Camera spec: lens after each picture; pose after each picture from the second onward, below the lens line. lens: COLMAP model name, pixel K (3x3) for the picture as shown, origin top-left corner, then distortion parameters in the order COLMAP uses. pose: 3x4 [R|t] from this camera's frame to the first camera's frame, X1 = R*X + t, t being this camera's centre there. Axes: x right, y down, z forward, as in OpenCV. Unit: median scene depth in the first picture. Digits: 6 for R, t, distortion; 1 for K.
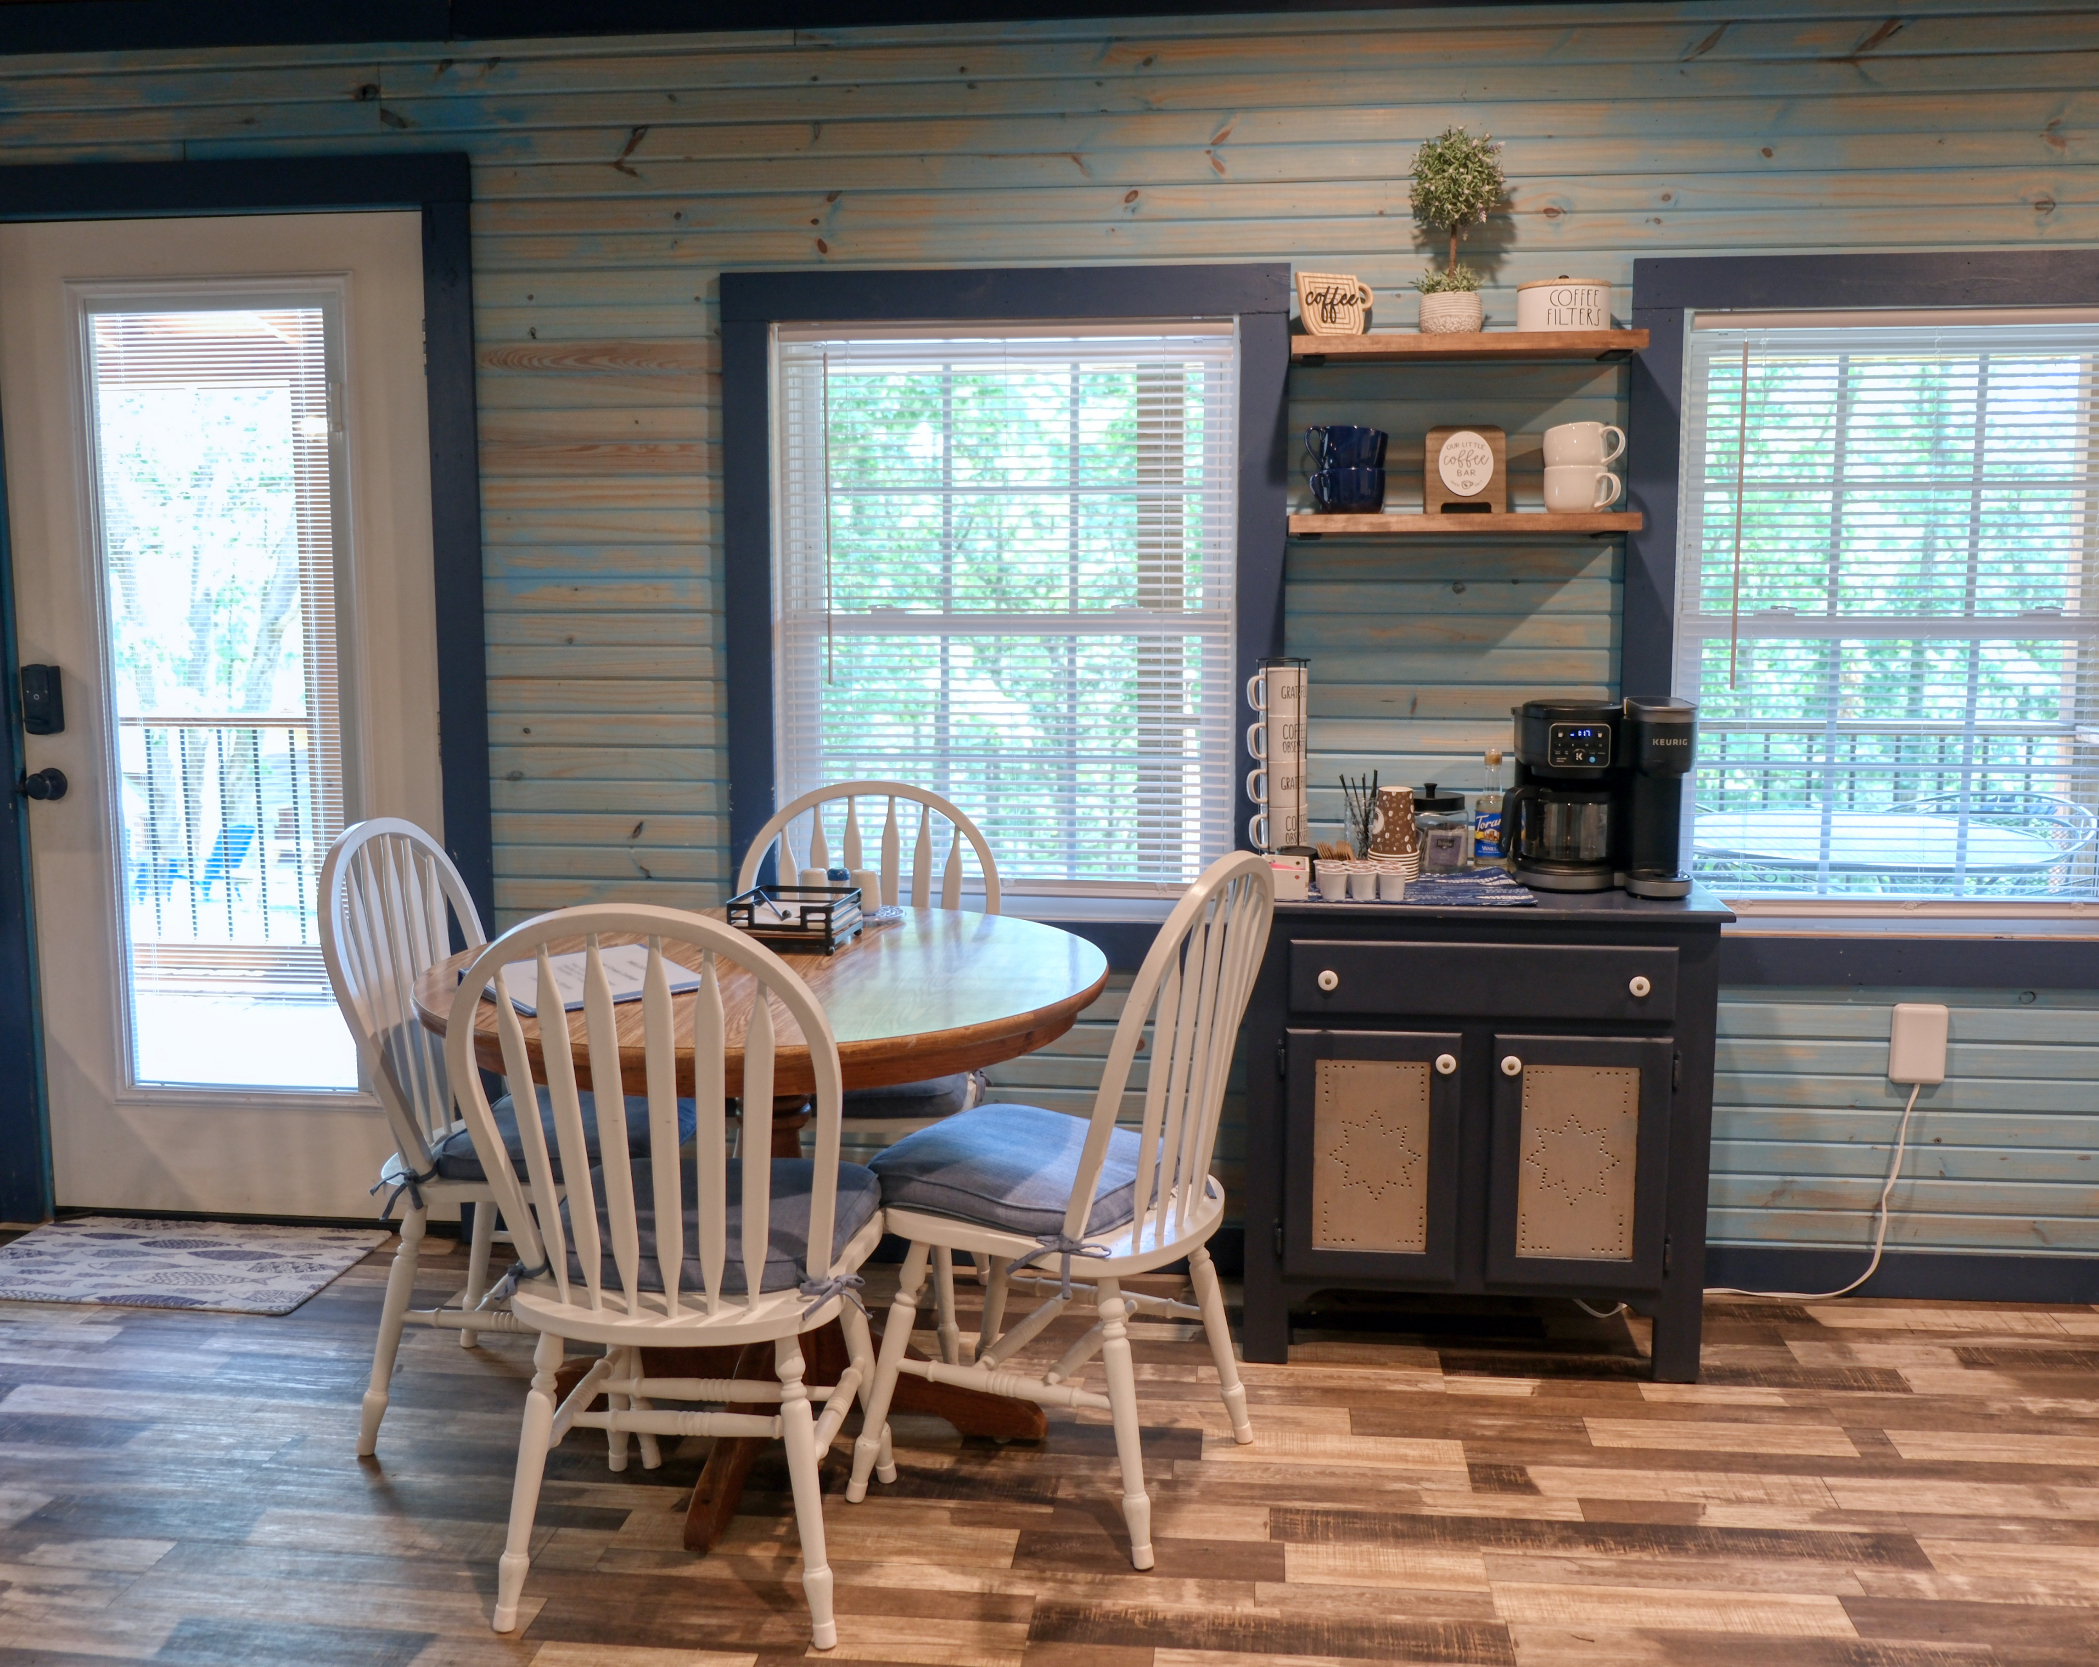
lens RADIAL K [[1896.9, 0, 1007.4], [0, 1896.9, 826.9], [0, 0, 1]] dist [-0.053471, 0.061459]
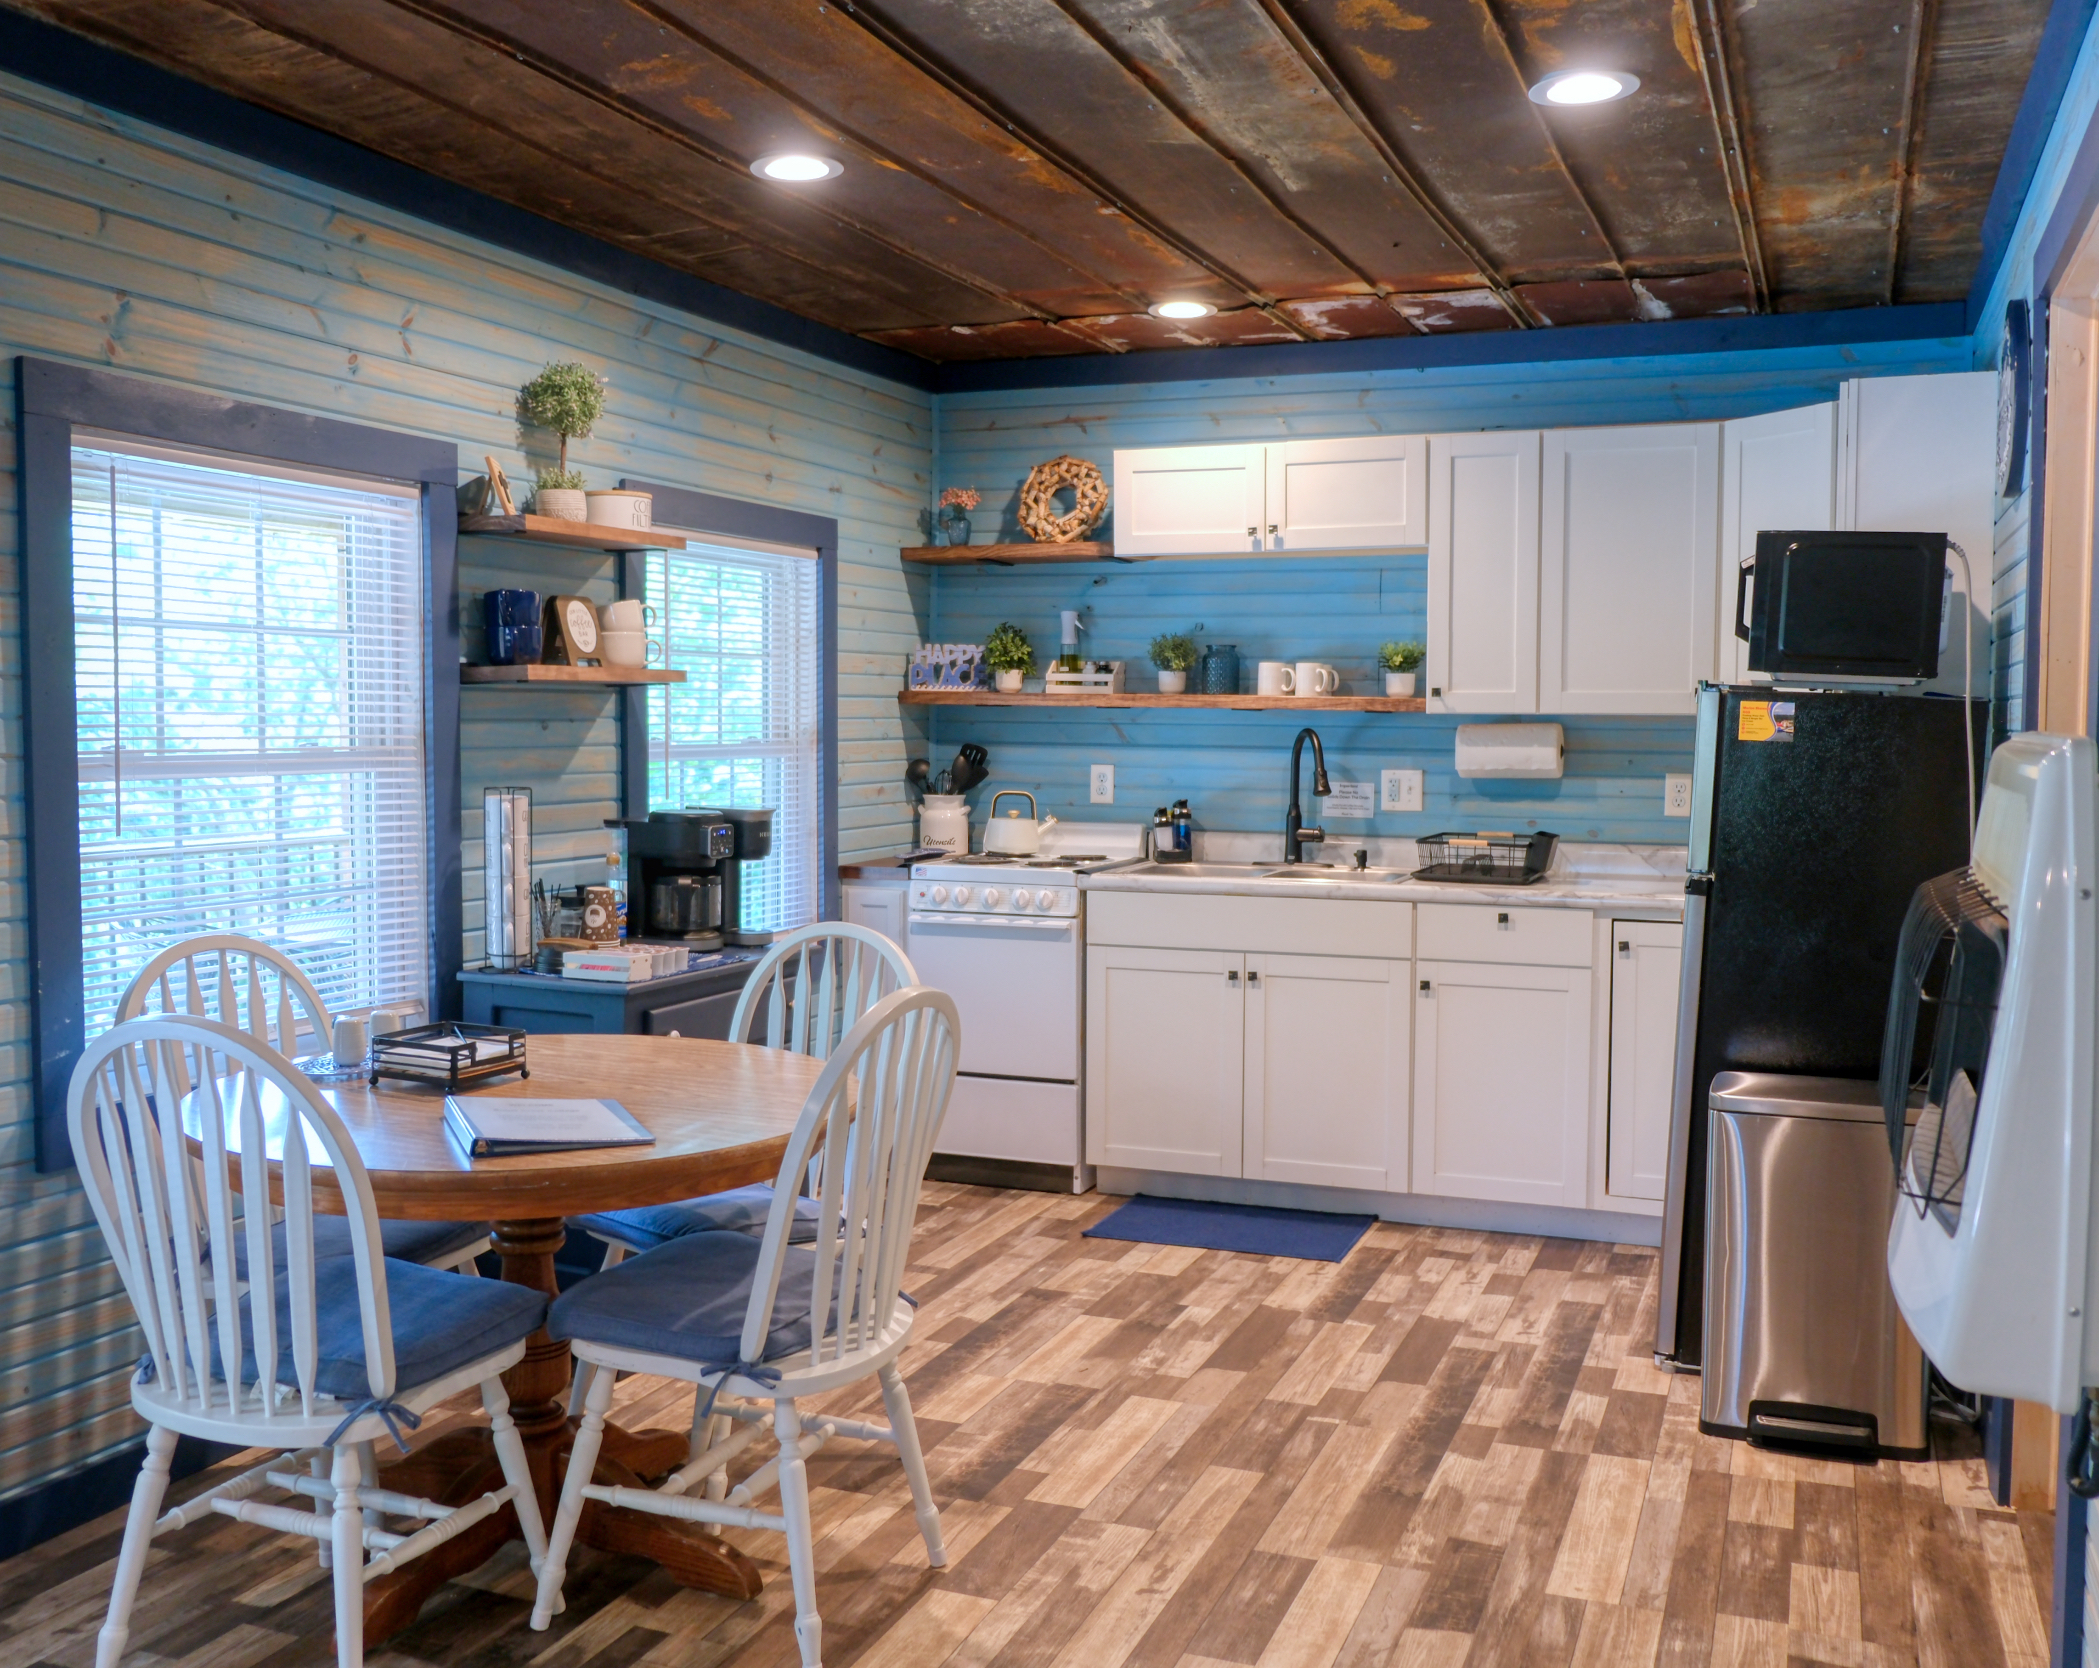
lens RADIAL K [[1923.4, 0, 1049.5], [0, 1923.4, 834.0], [0, 0, 1]] dist [-0.042079, 0.033343]
pose [[0.276094, -0.055013, 0.959555, -0.861133], [0.121726, 0.992323, 0.021868, -0.044594], [-0.953391, 0.110765, 0.280671, 0.350451]]
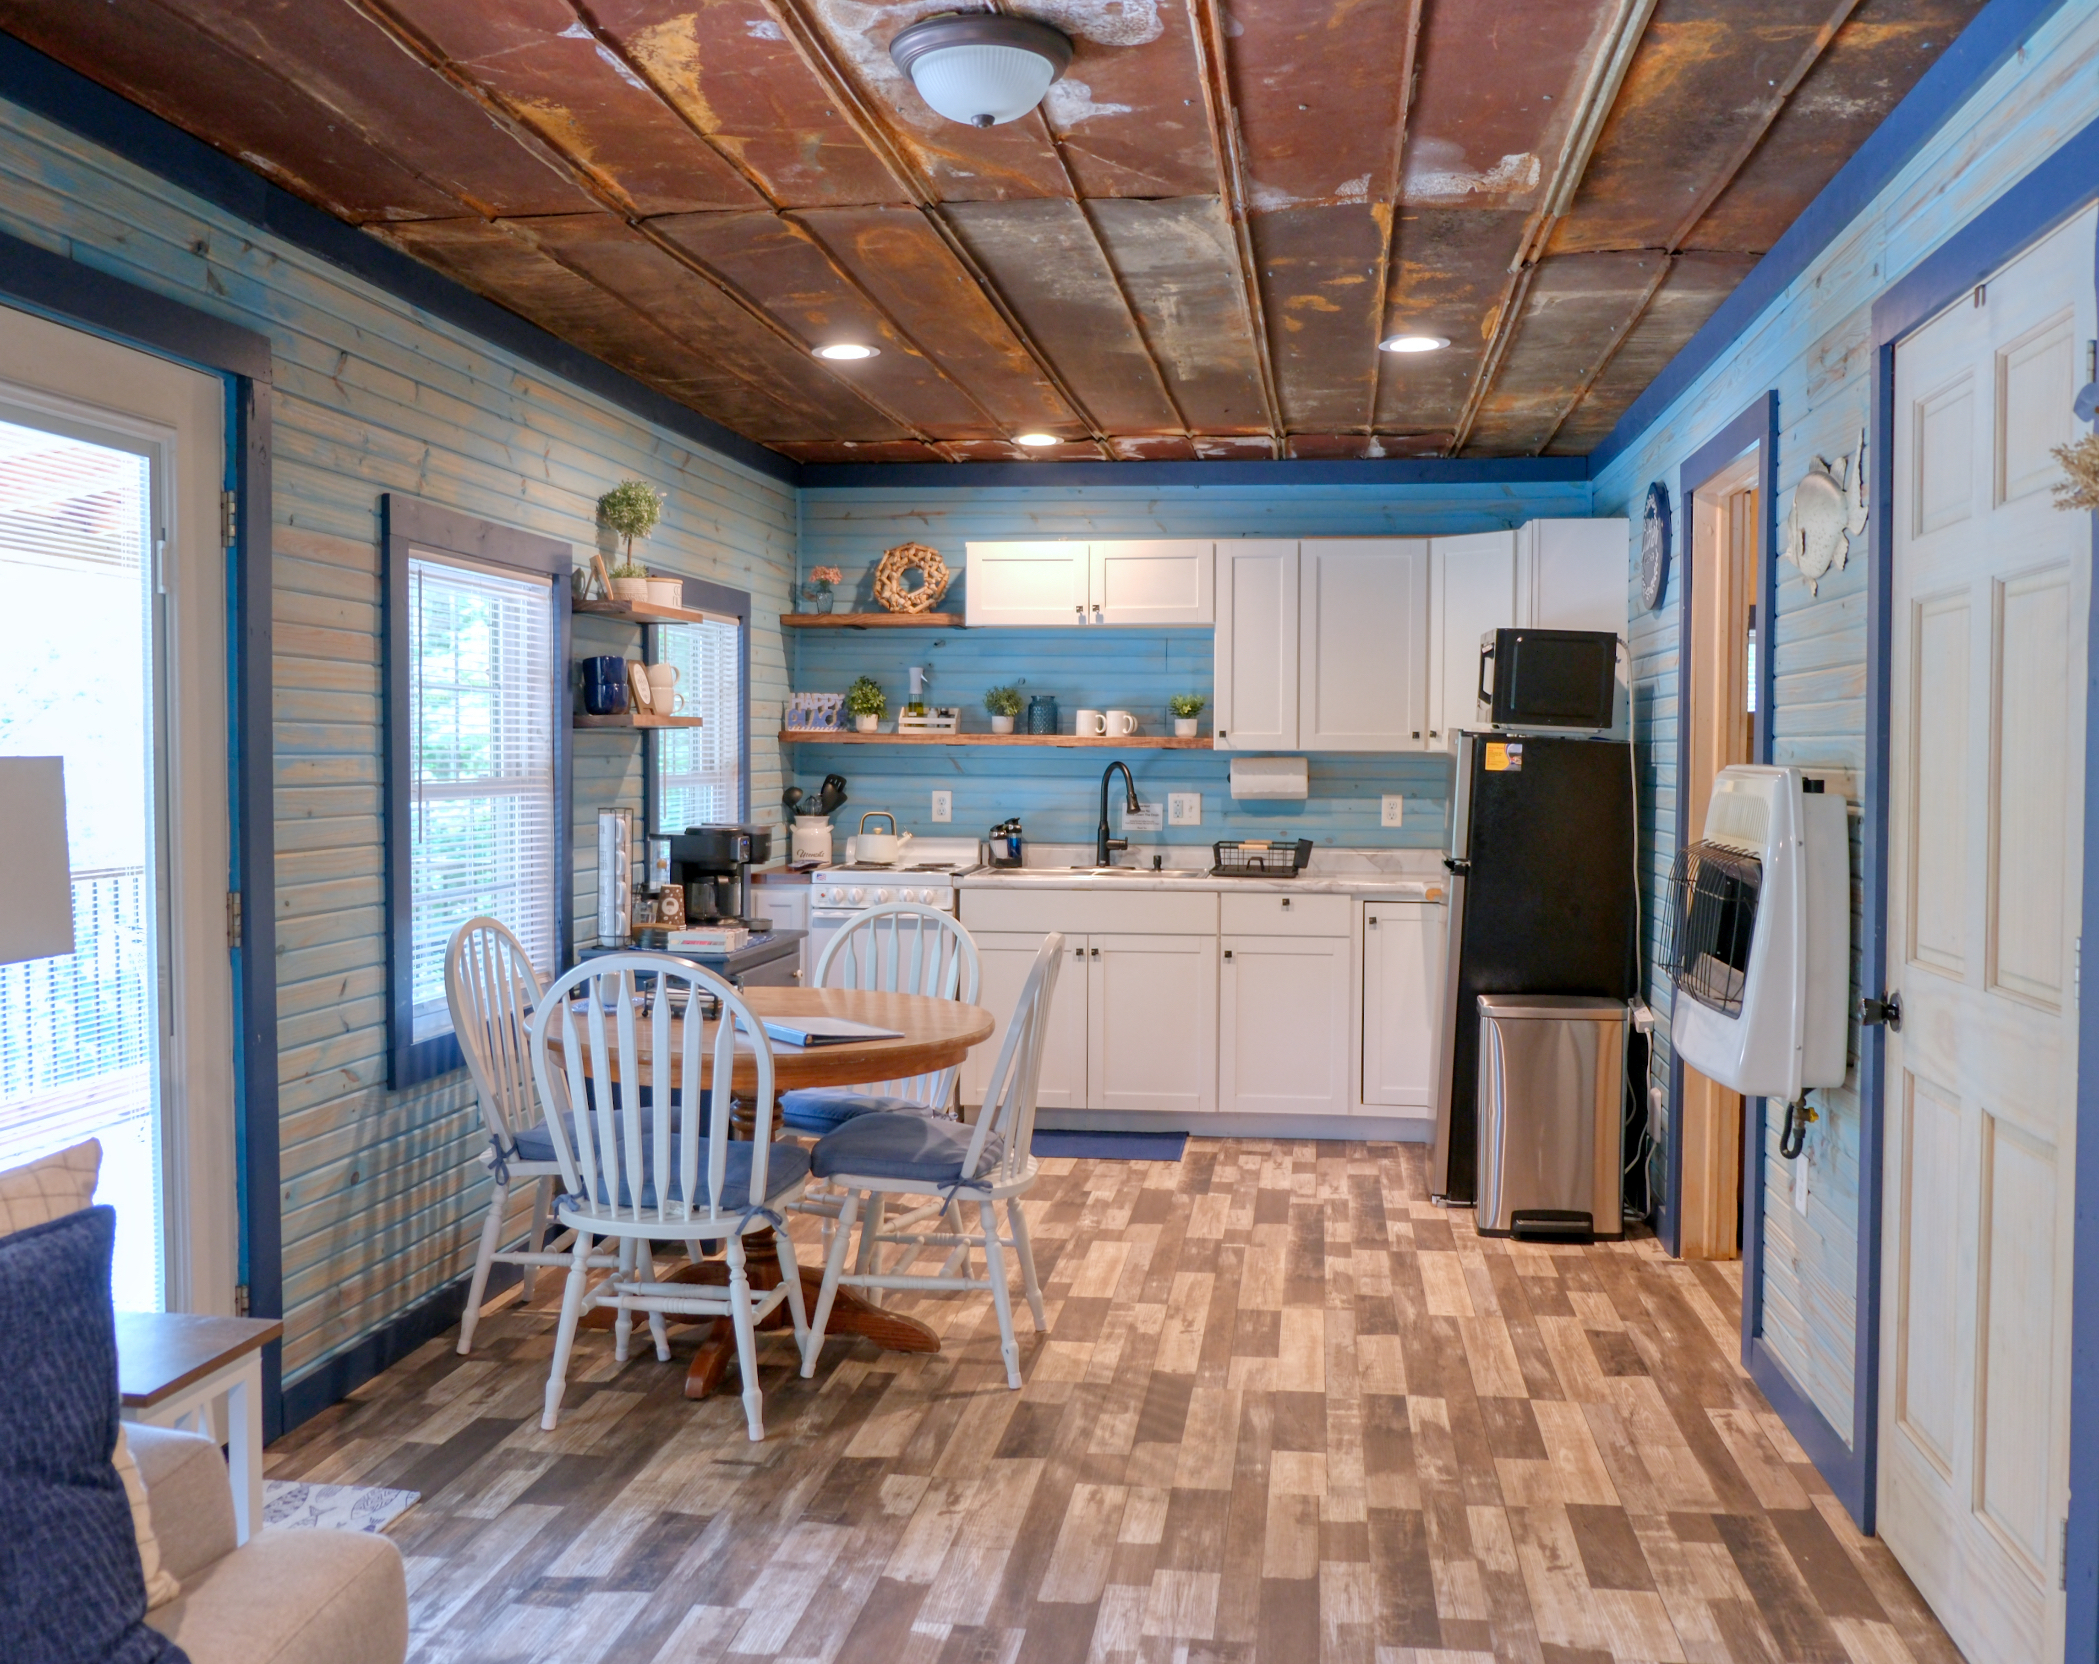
lens RADIAL K [[1942.2, 0, 1038.4], [0, 1942.2, 831.4], [0, 0, 1]] dist [-0.047061, 0.048564]
pose [[0.039345, -0.039290, 0.998453, -1.348059], [0.126696, 0.991358, 0.034019, -0.077888], [-0.991161, 0.125162, 0.043983, 0.585638]]
